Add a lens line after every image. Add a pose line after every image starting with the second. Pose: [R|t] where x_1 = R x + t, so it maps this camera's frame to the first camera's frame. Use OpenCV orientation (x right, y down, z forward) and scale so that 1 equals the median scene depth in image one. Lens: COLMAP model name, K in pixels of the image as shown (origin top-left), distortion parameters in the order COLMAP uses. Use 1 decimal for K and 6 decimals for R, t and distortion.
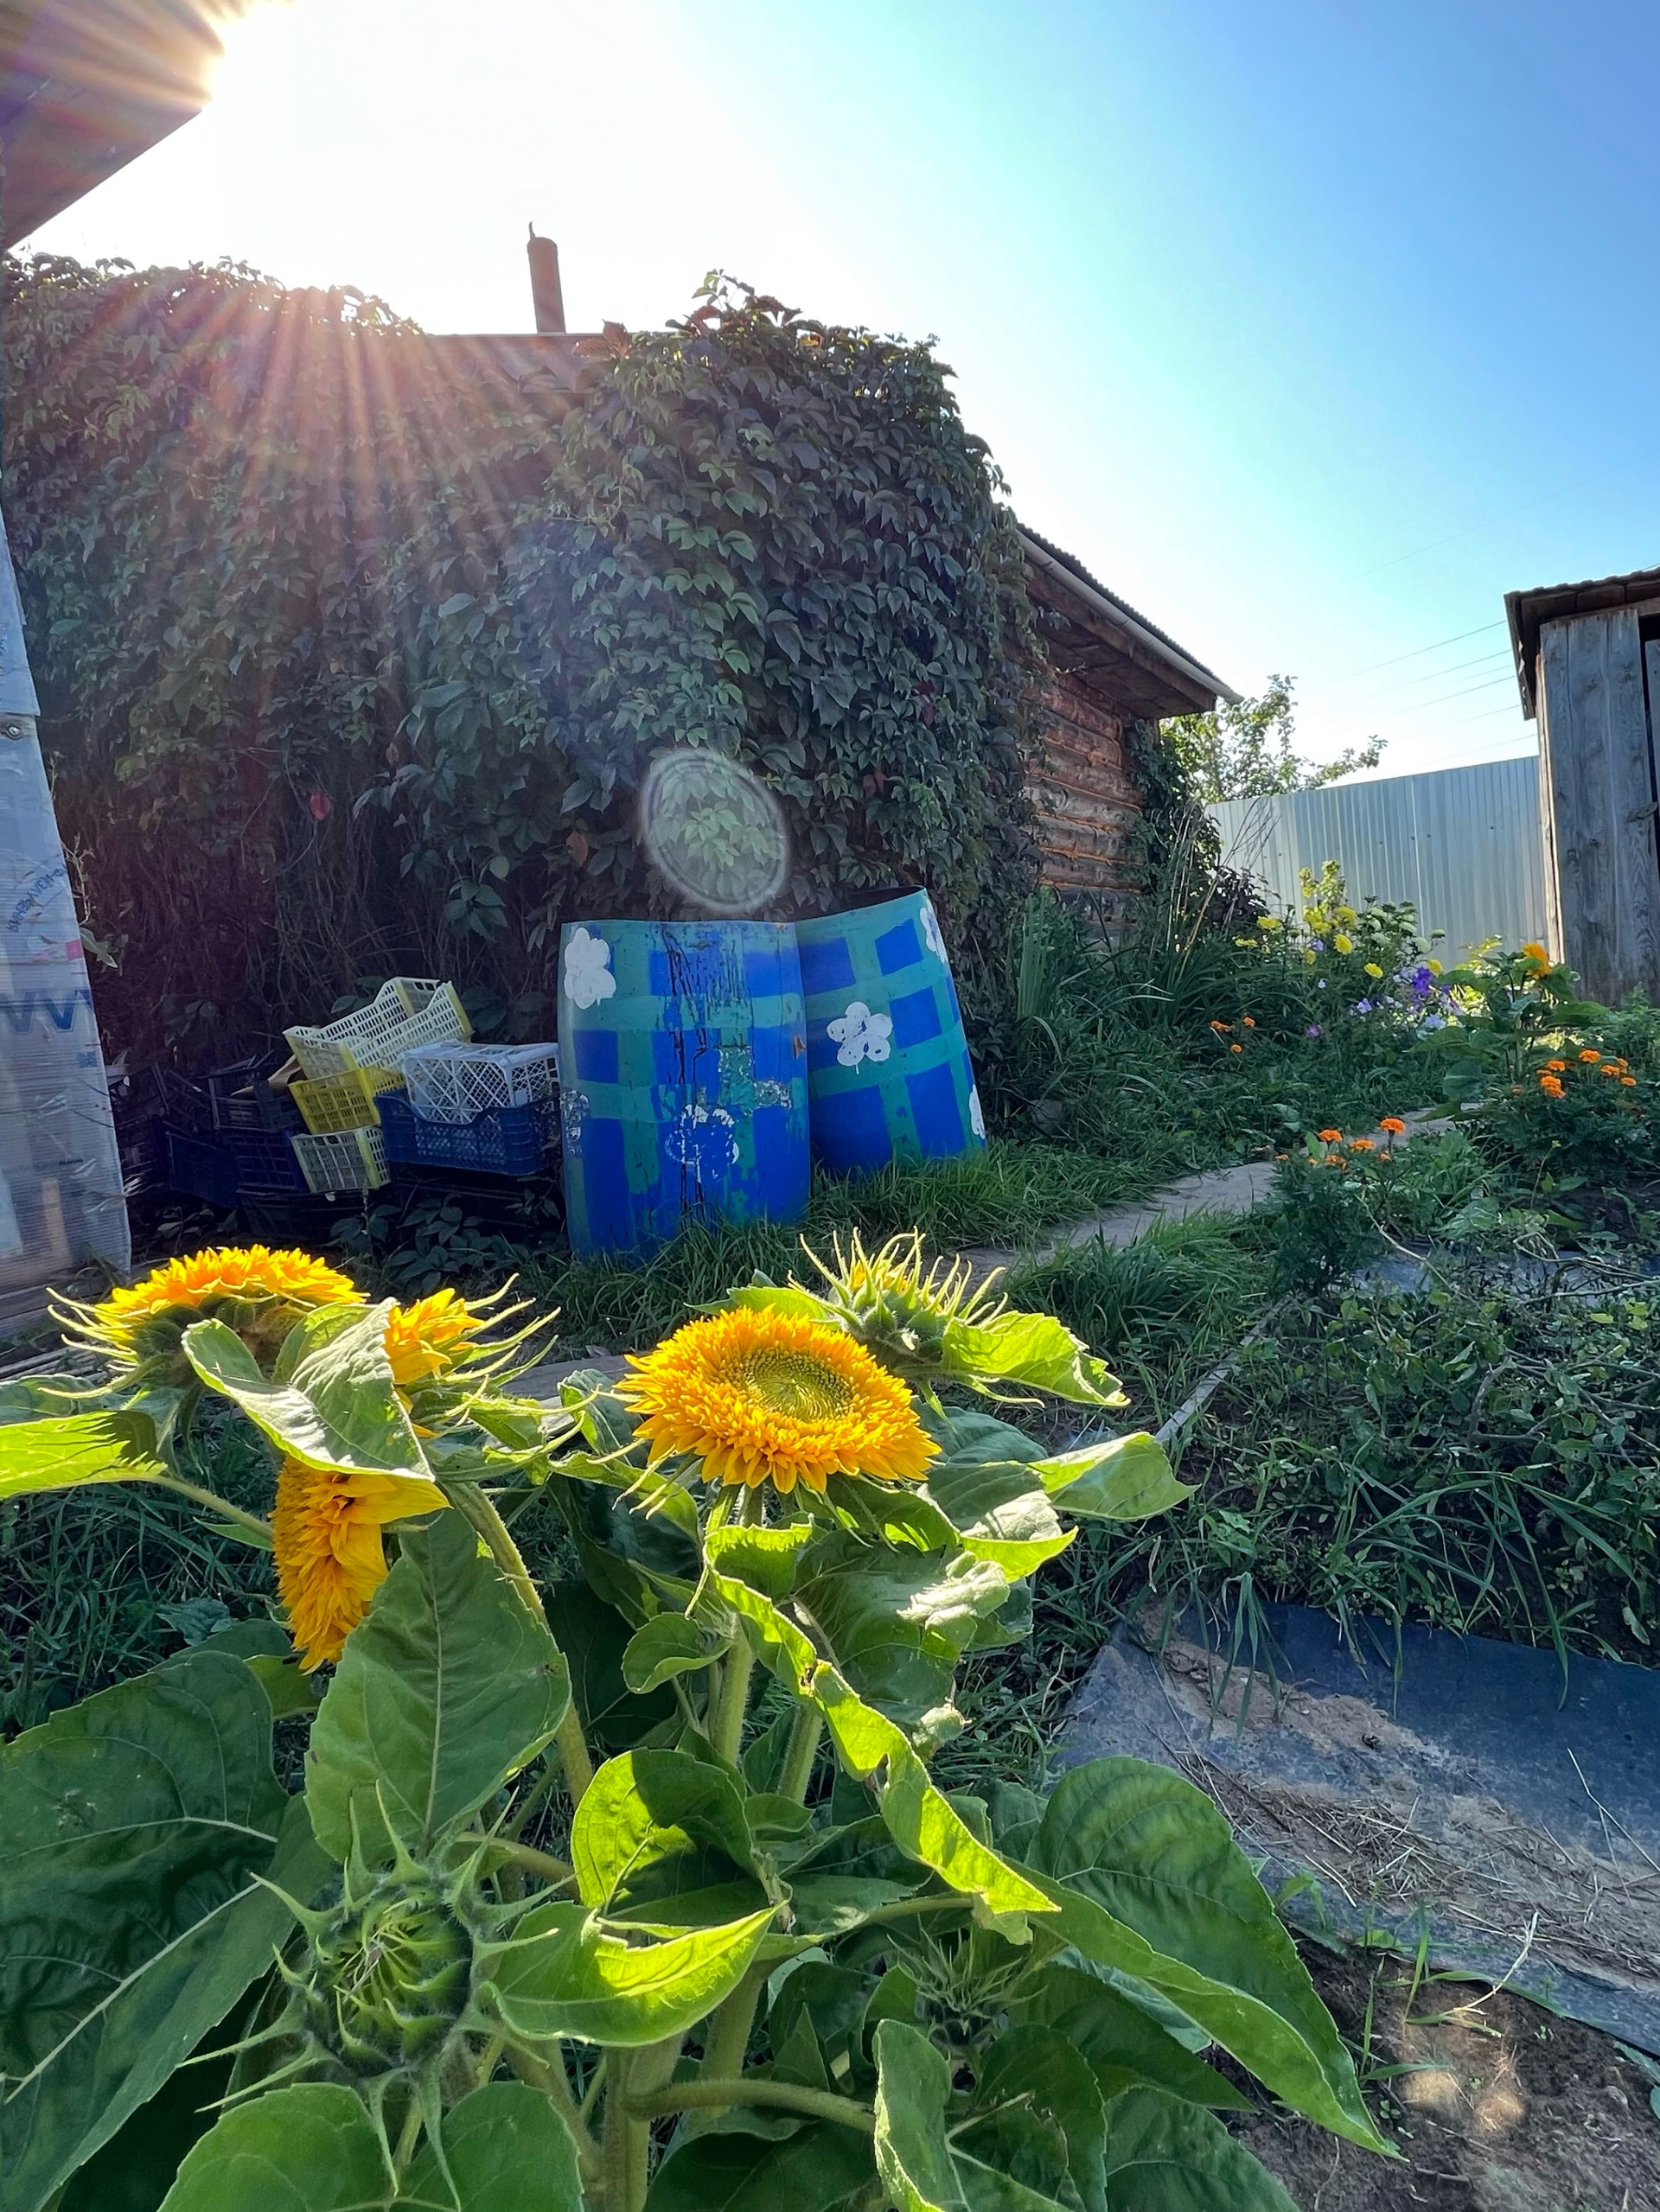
lens RADIAL K [[882.9, 0, 776.6], [0, 882.9, 1017.5], [0, 0, 1]] dist [-0.001102, -0.000393]
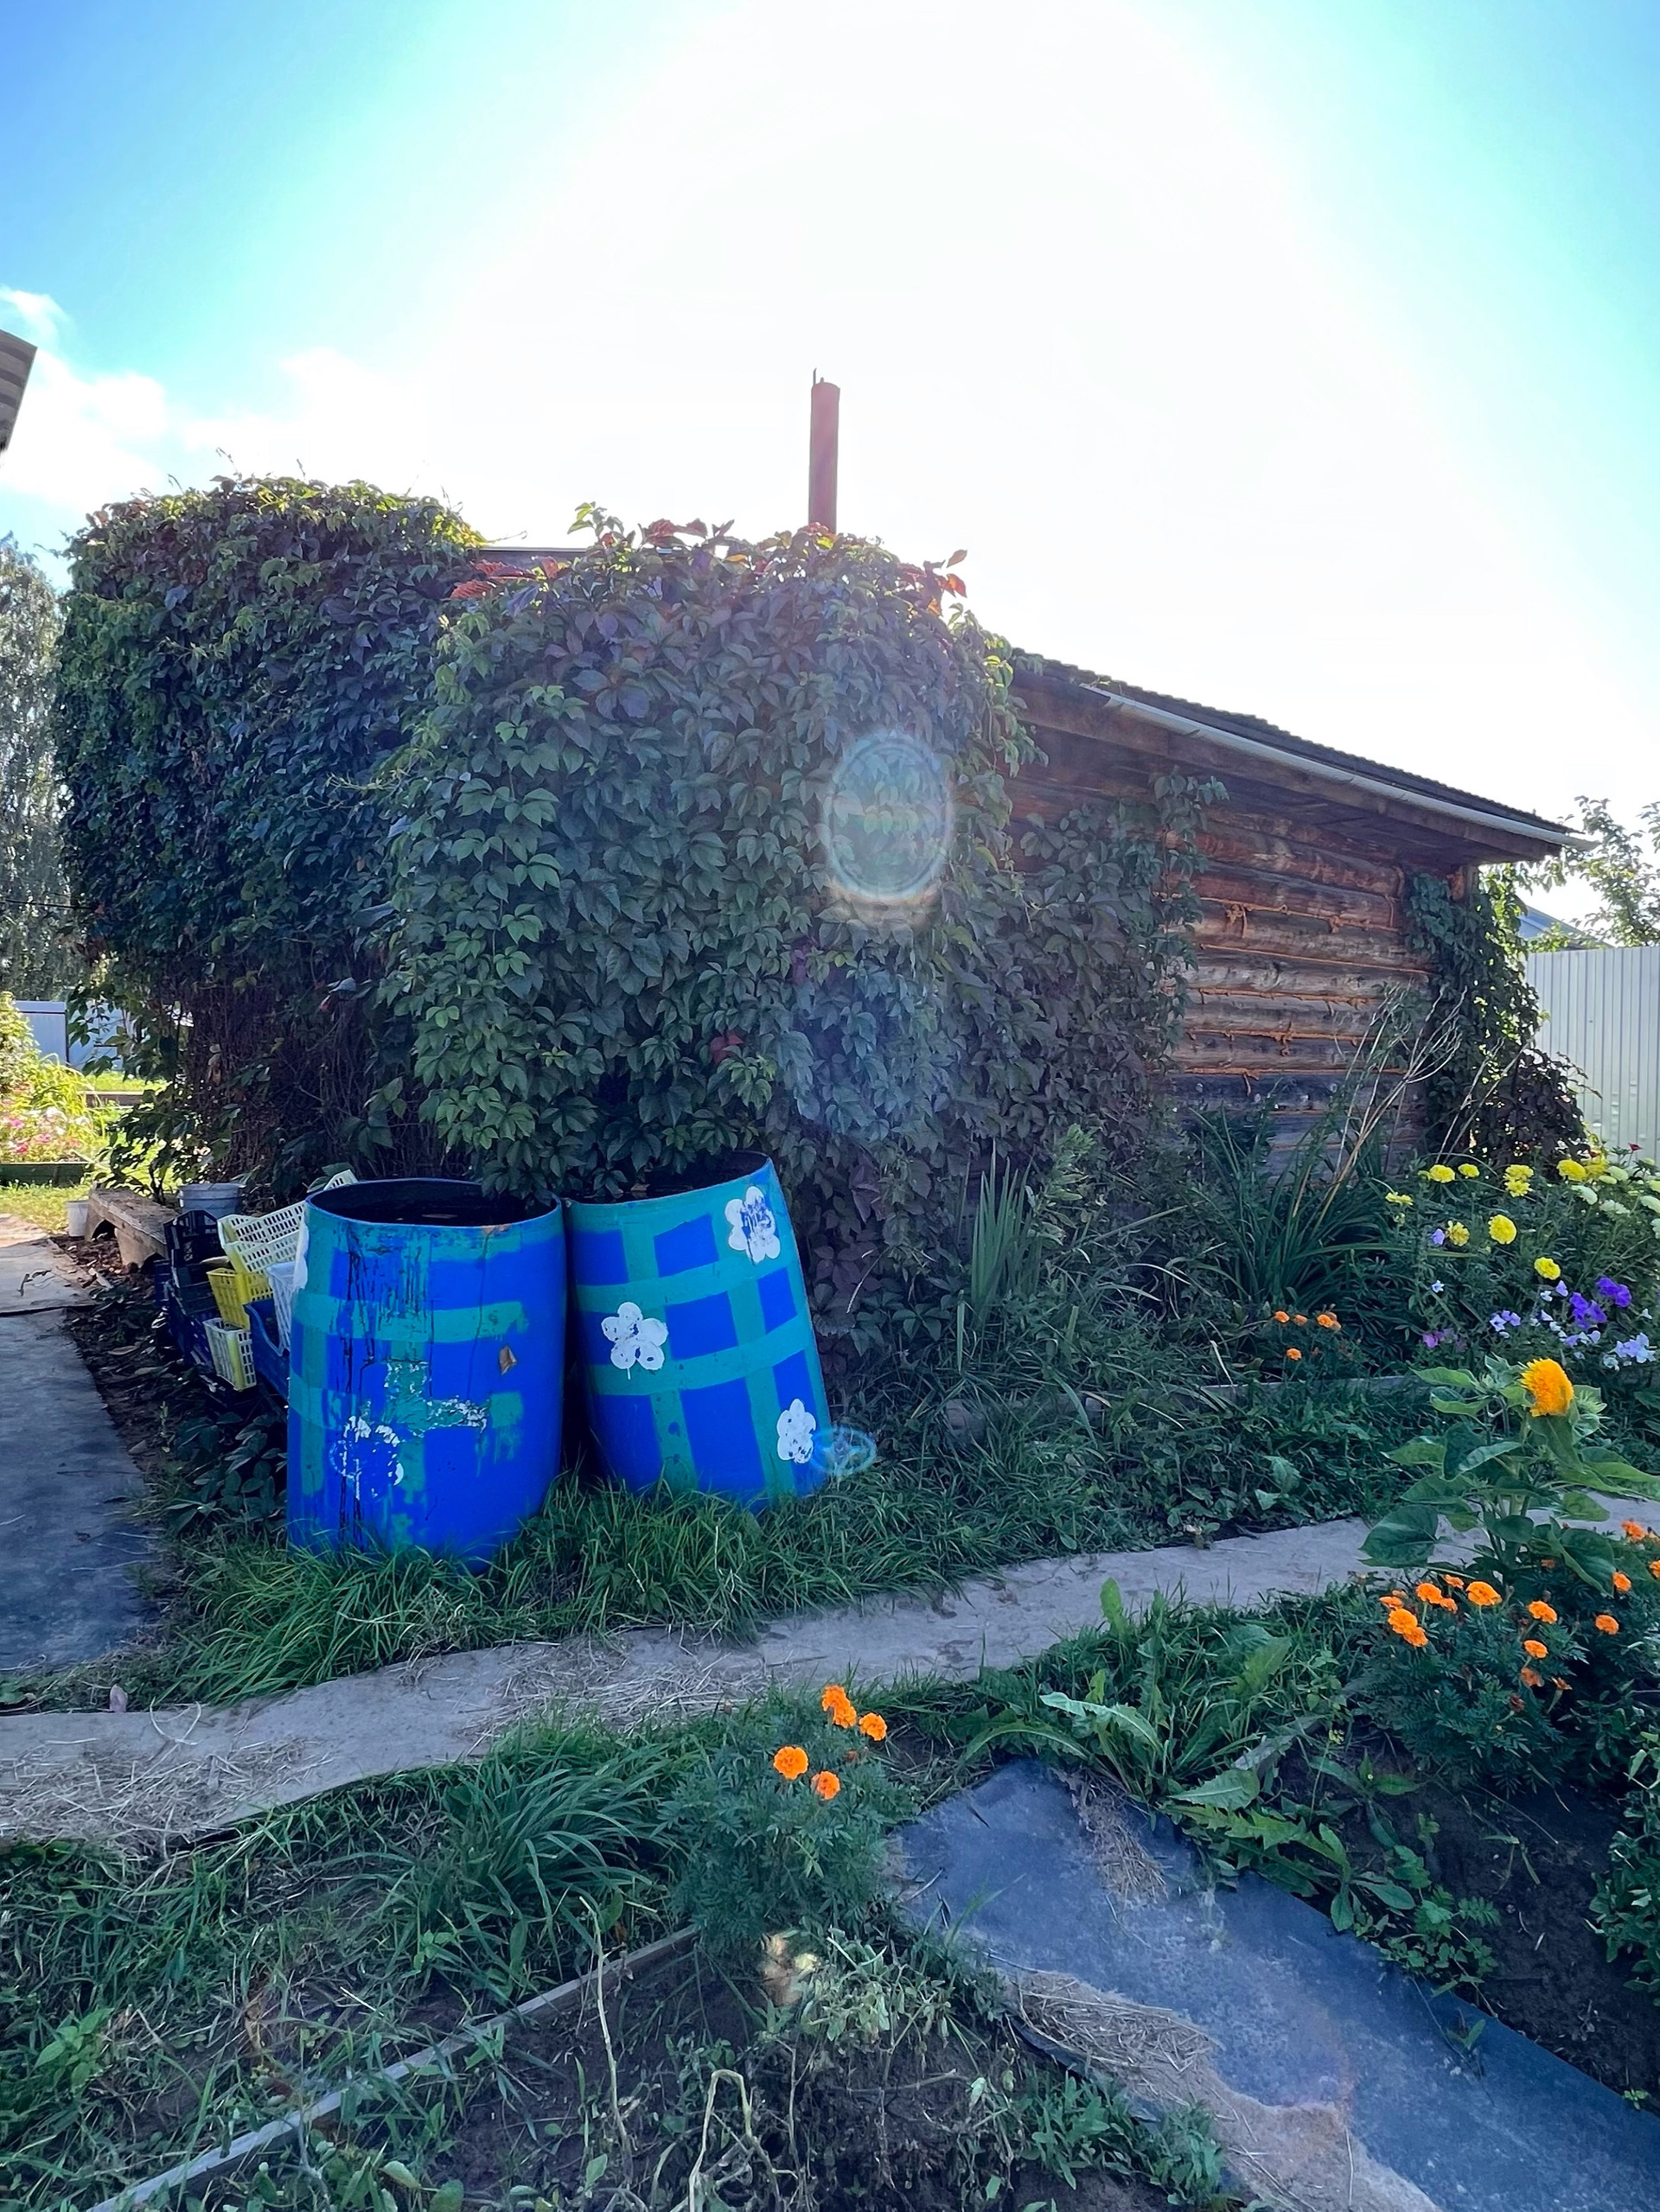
lens RADIAL K [[882.9, 0, 831.3], [0, 882.9, 1110.1], [0, 0, 1]] dist [-0.001102, -0.000393]
pose [[0.960723, 0.105445, -0.256695, 0.494907], [-0.108891, 0.994053, 0.000794, -0.233546], [0.255252, 0.027189, 0.966492, 0.174987]]
